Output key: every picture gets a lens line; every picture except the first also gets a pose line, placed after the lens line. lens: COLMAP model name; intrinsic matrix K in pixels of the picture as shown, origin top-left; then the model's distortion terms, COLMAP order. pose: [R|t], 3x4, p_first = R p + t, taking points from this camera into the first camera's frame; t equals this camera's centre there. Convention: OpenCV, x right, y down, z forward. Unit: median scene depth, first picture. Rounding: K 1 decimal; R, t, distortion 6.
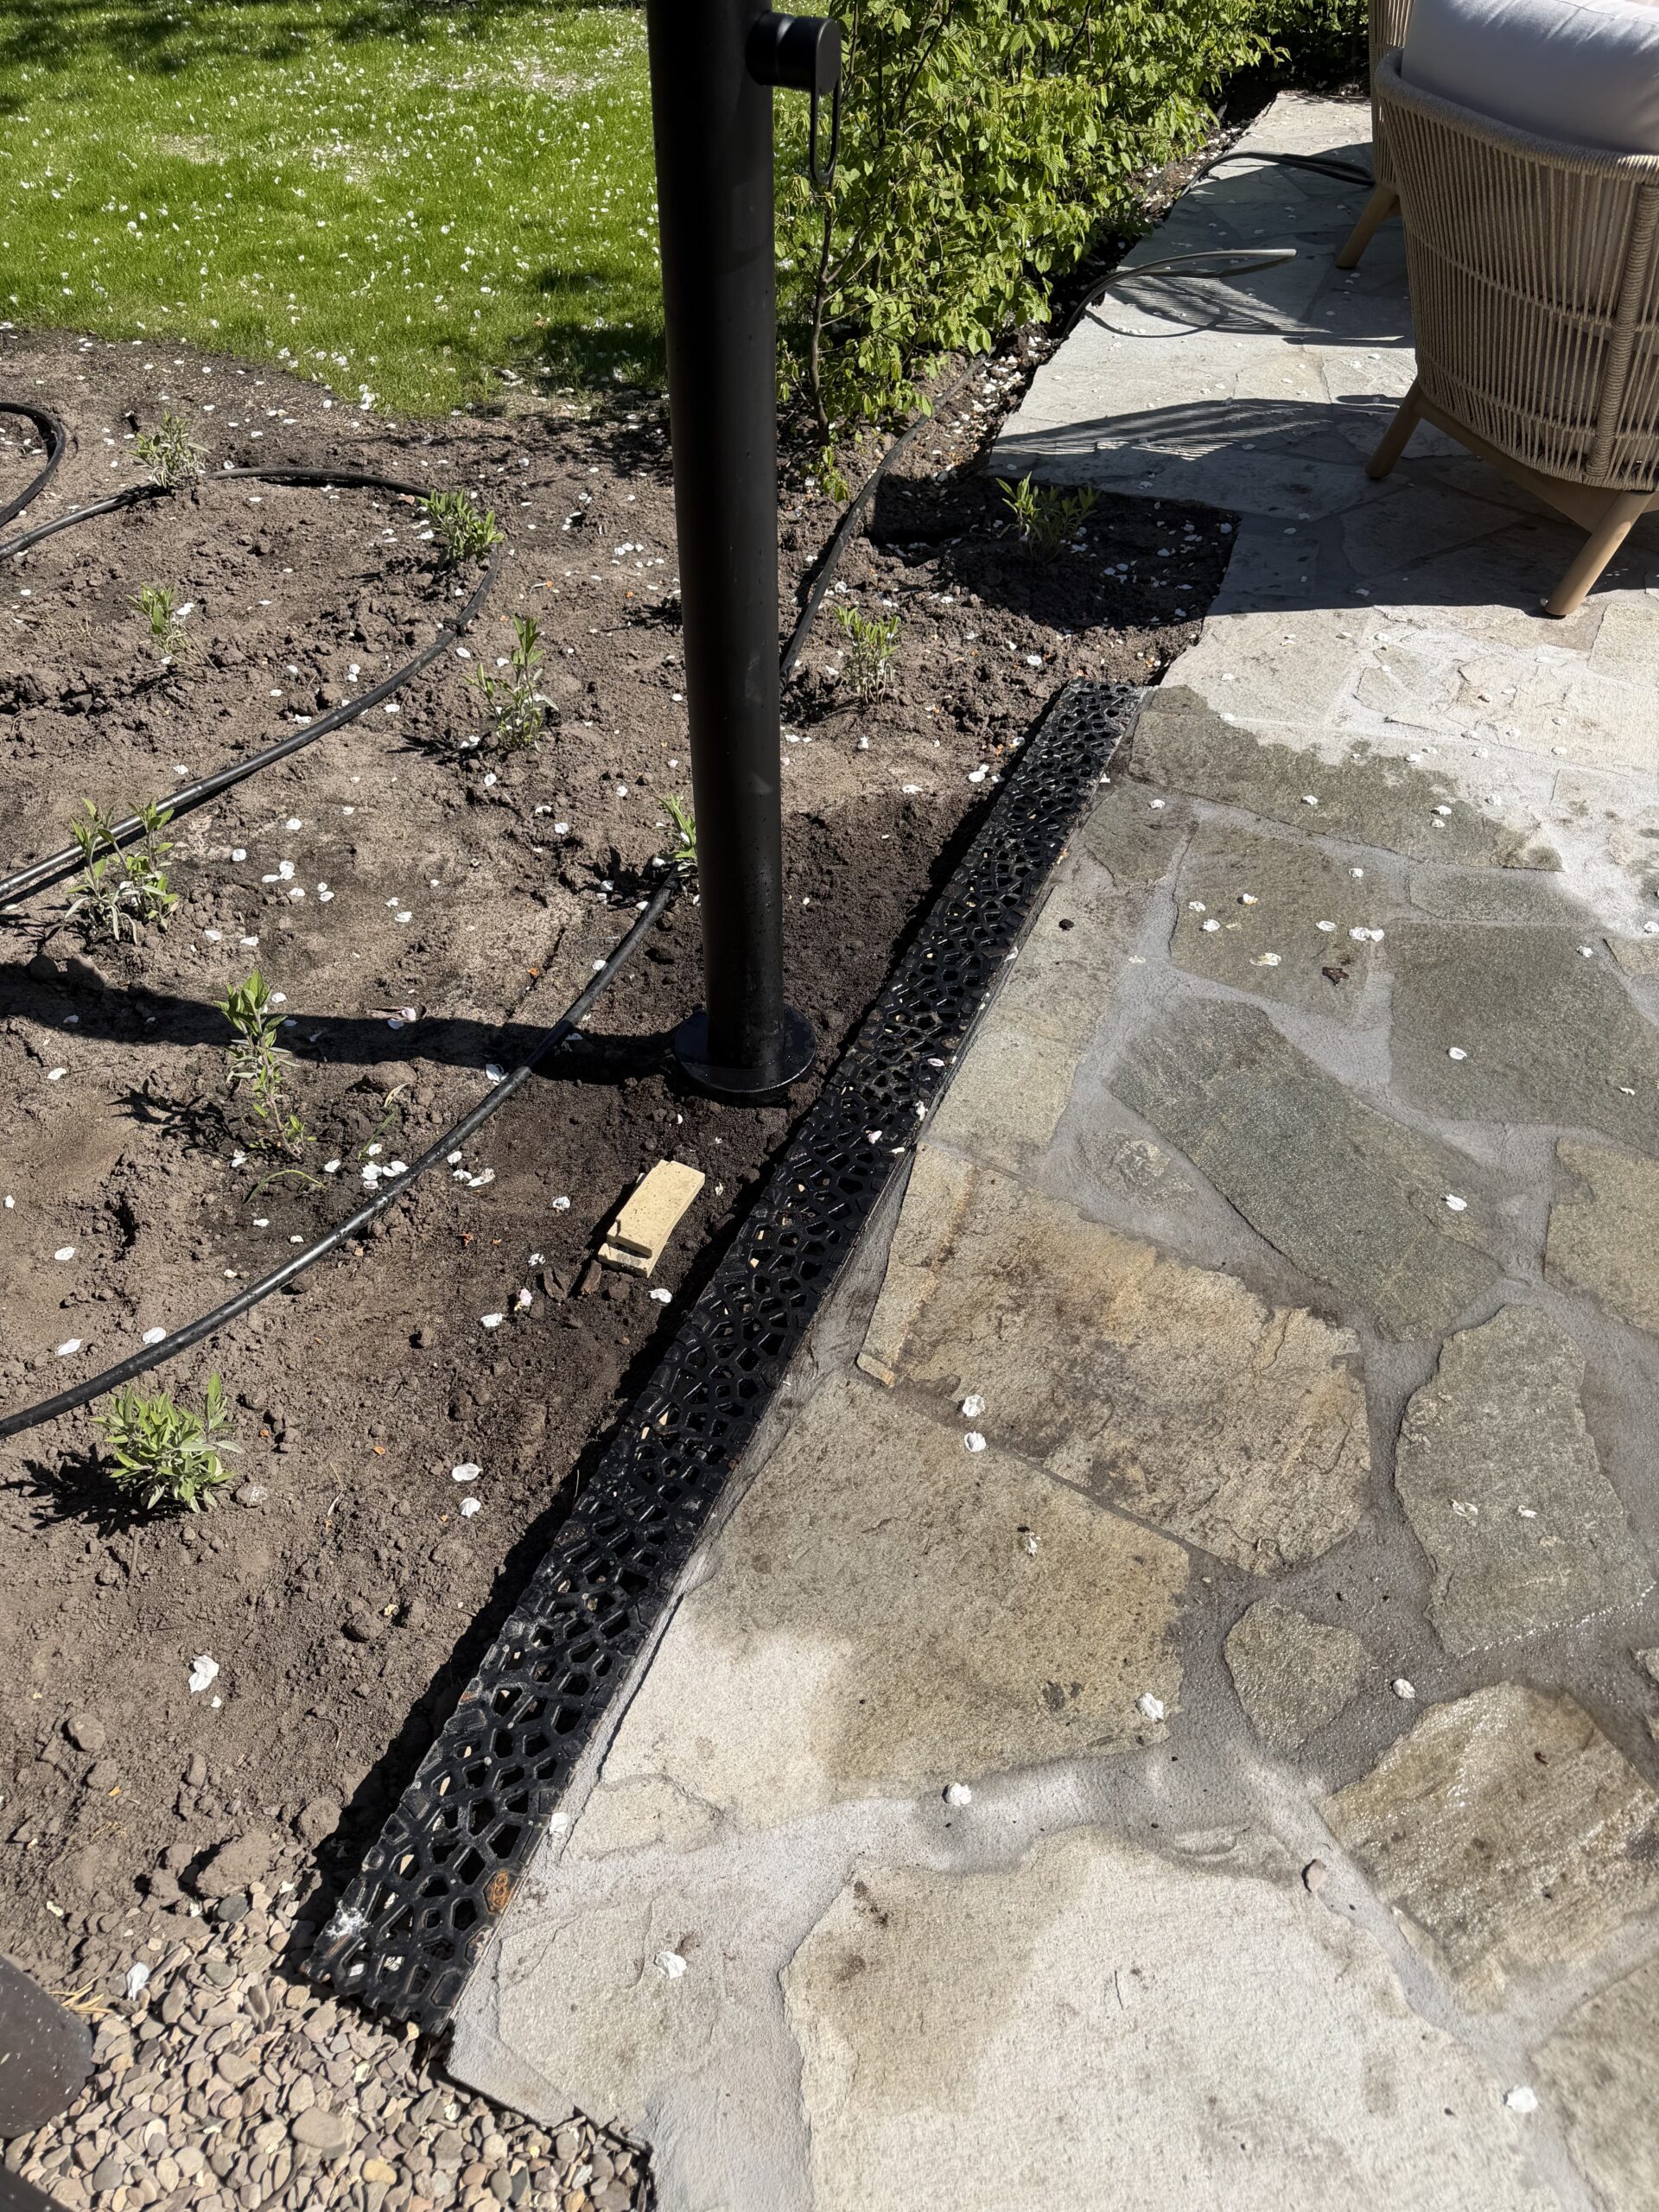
lens RADIAL K [[1556.6, 0, 829.5], [0, 1556.6, 1106.0], [0, 0, 1]] dist [0.097502, -0.132014]
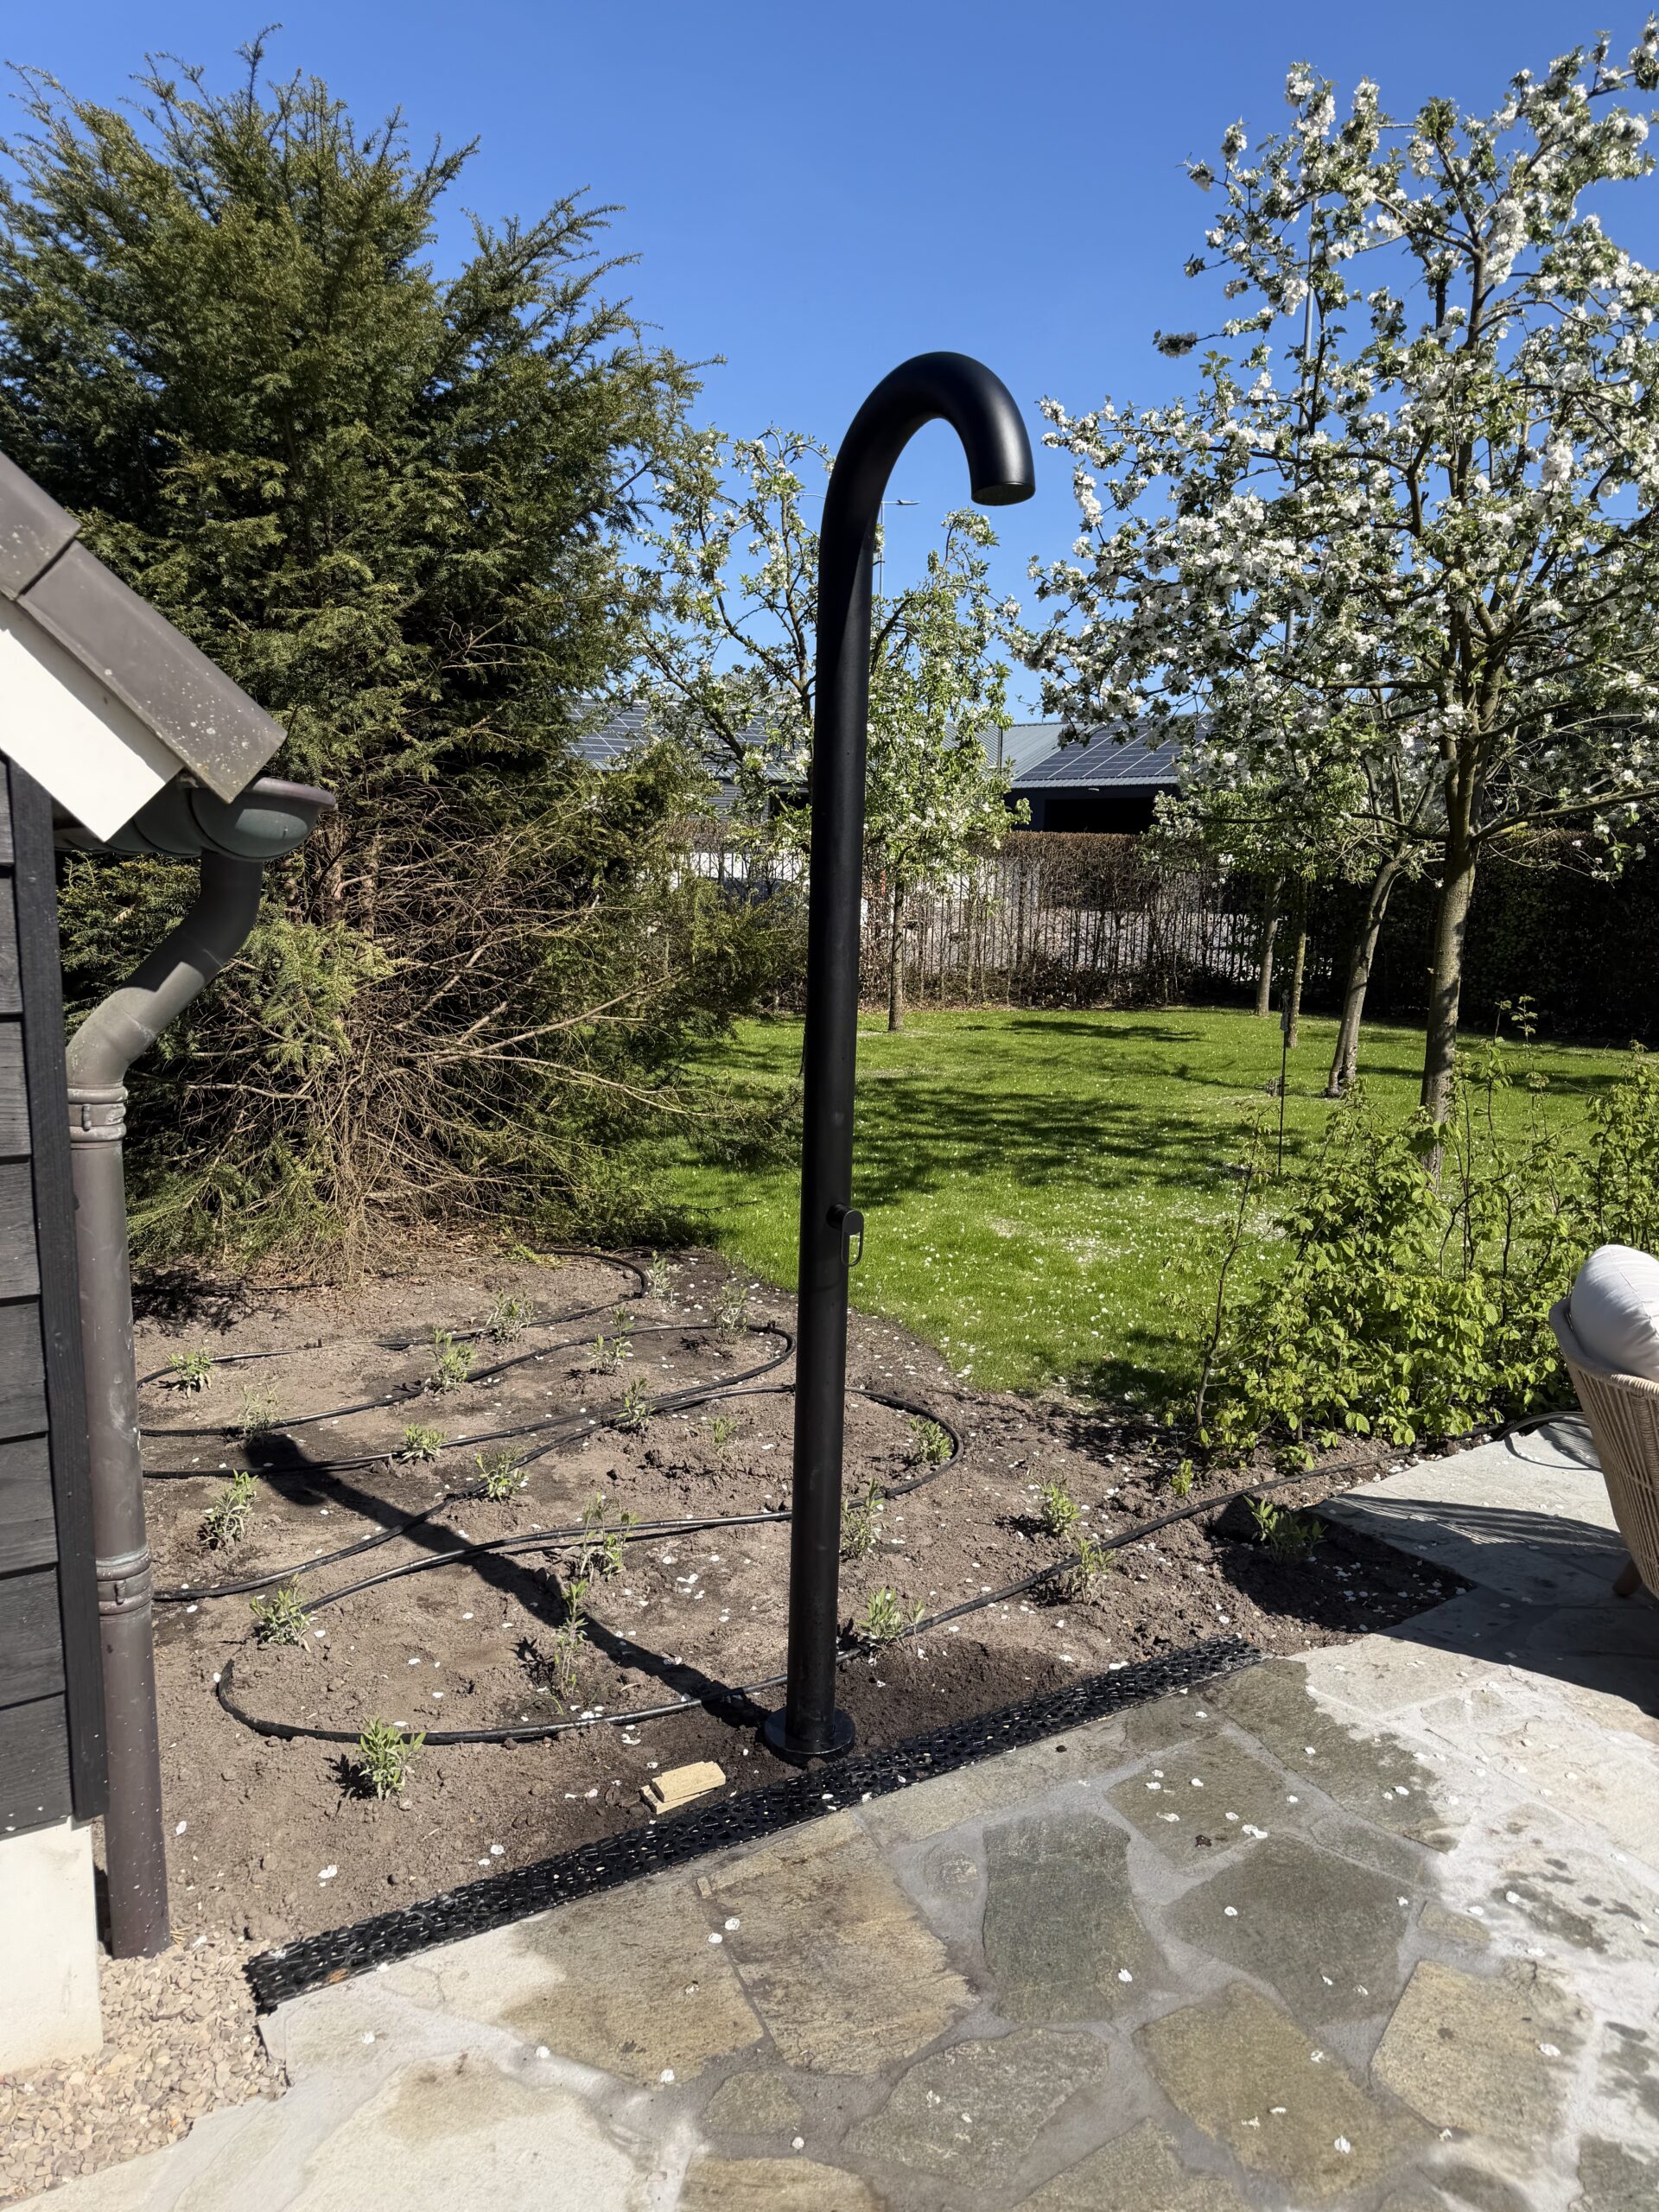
lens RADIAL K [[1537.4, 0, 832.8], [0, 1537.4, 1160.4], [0, 0, 1]] dist [-0.007922, -0.000443]
pose [[0.817288, 0.133767, -0.560488, 0.785077], [-0.425172, 0.796514, -0.429877, 0.165704], [0.388933, 0.589637, 0.707855, -0.437785]]
